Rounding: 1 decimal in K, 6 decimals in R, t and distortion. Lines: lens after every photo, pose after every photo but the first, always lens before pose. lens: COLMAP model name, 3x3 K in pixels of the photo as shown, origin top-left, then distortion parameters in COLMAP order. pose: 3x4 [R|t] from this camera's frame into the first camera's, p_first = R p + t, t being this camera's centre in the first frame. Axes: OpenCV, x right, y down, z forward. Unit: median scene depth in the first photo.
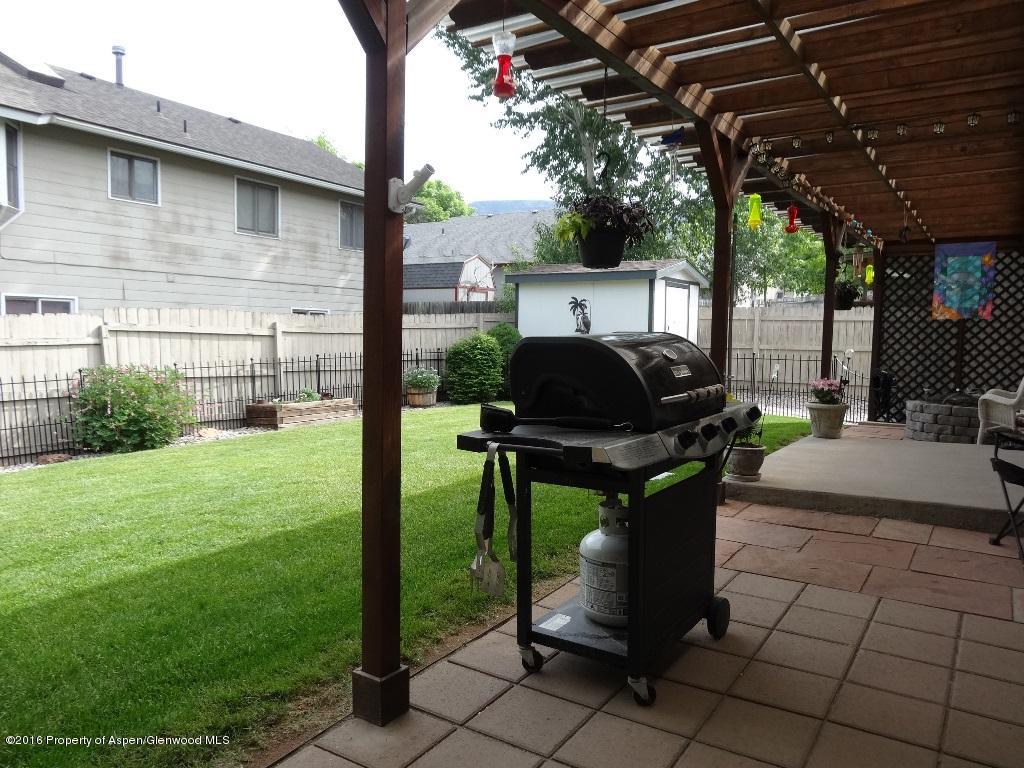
lens RADIAL K [[757.6, 0, 500.8], [0, 757.6, 386.4], [0, 0, 1]] dist [-0.013750, 0.012982]
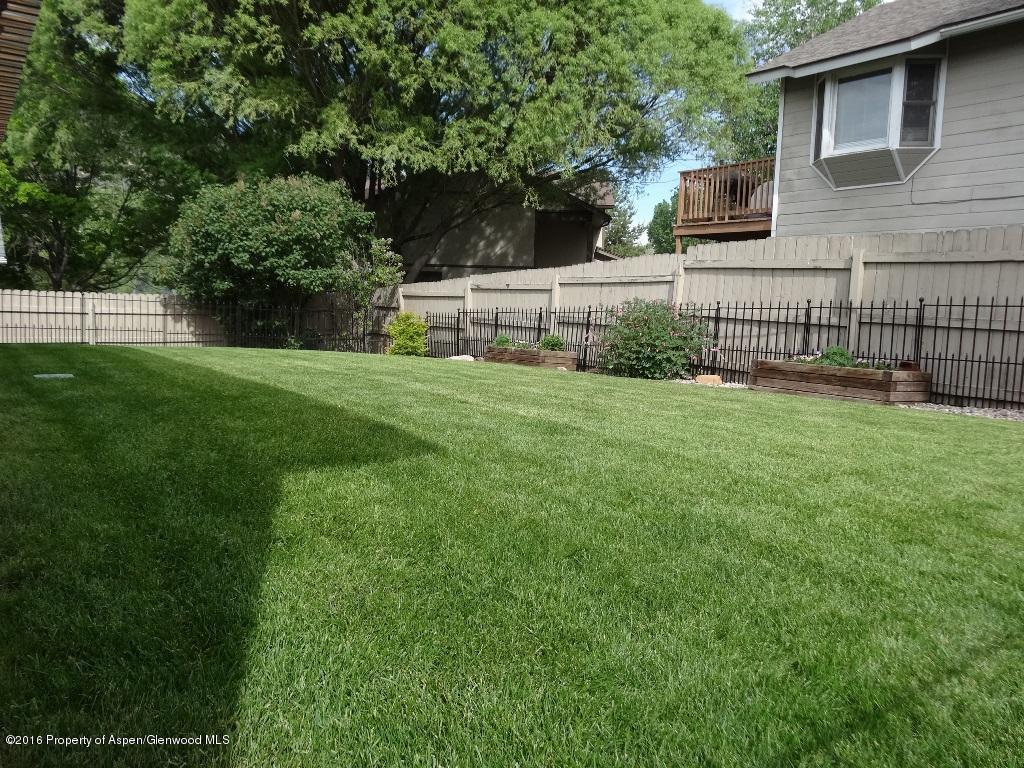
lens RADIAL K [[757.6, 0, 512.8], [0, 757.6, 382.8], [0, 0, 1]] dist [-0.013750, 0.012982]
pose [[-0.398151, 0.085282, -0.913347, 0.463053], [-0.091773, 0.986971, 0.132163, -0.027126], [0.912718, 0.136441, -0.385136, 0.992343]]
